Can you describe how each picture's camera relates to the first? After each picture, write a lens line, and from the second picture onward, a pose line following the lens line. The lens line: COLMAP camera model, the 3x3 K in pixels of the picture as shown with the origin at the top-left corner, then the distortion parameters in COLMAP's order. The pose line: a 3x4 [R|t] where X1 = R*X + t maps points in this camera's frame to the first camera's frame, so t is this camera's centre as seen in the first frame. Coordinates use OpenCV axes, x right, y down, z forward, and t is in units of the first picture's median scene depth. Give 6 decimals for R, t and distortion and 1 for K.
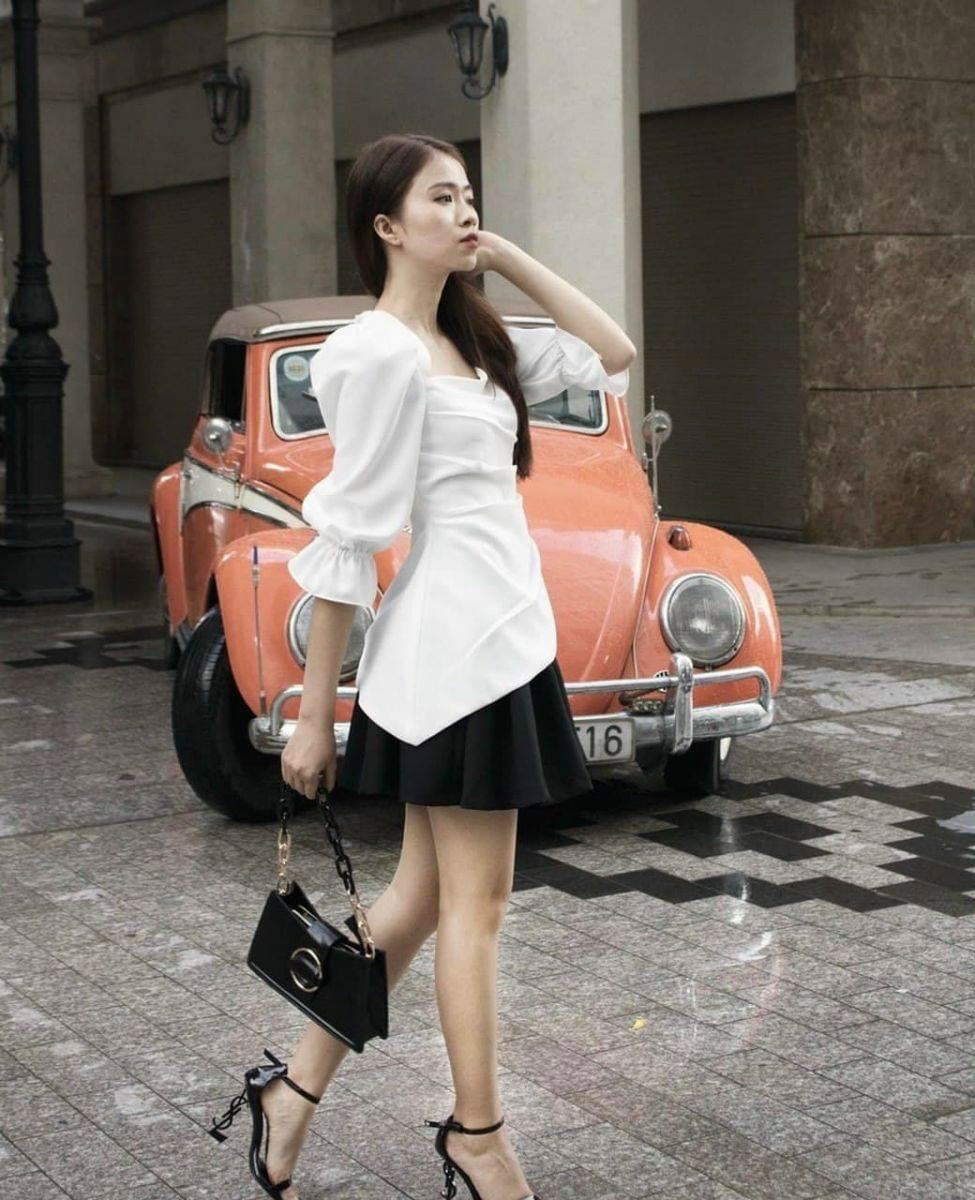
lens RADIAL K [[2265.3, 0, 487.1], [0, 2265.3, 599.2], [0, 0, 1]] dist [-0.147629, 0.000000]
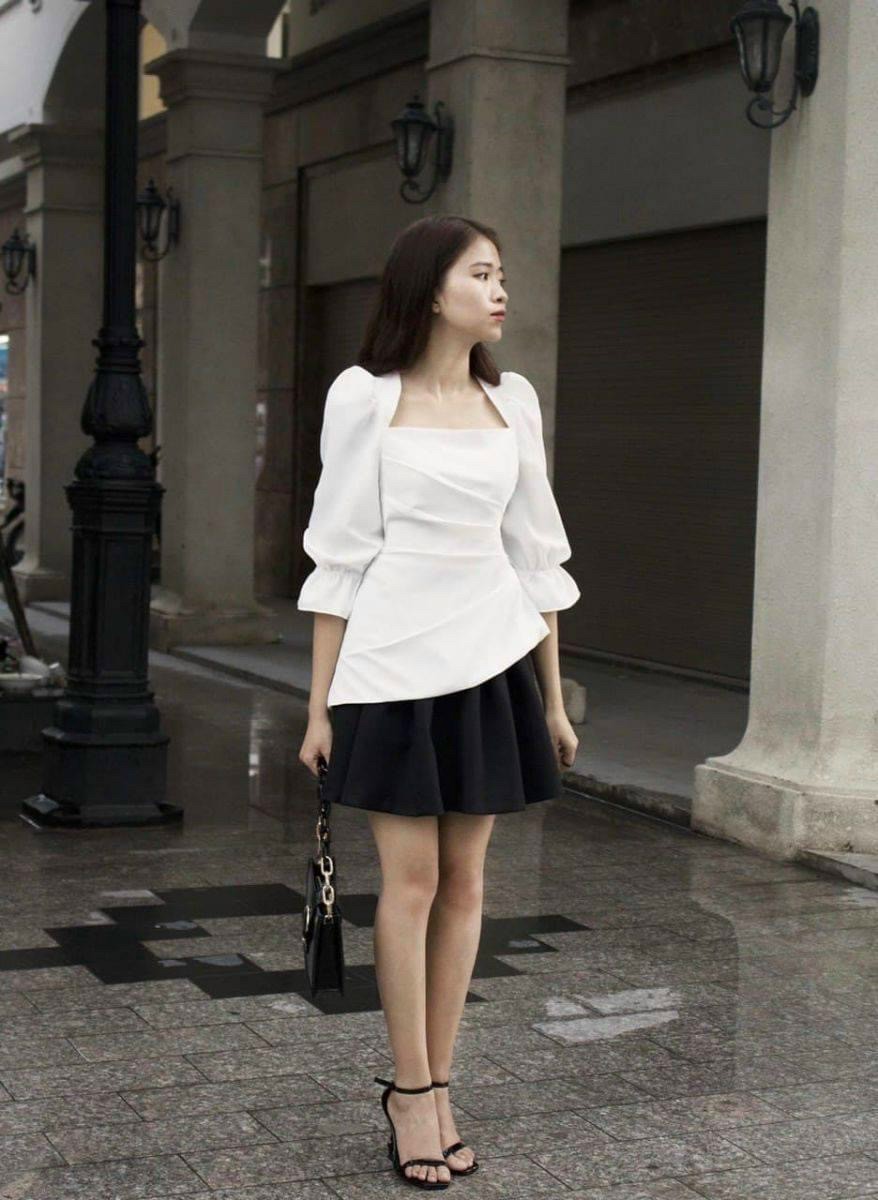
lens RADIAL K [[2275.6, 0, 439.8], [0, 2275.6, 600.9], [0, 0, 1]] dist [0.099851, 0.000000]
pose [[0.991552, 0.049936, -0.119713, -0.012708], [-0.056220, 0.997181, -0.049695, -0.038642], [0.116893, 0.056005, 0.991564, 0.302729]]
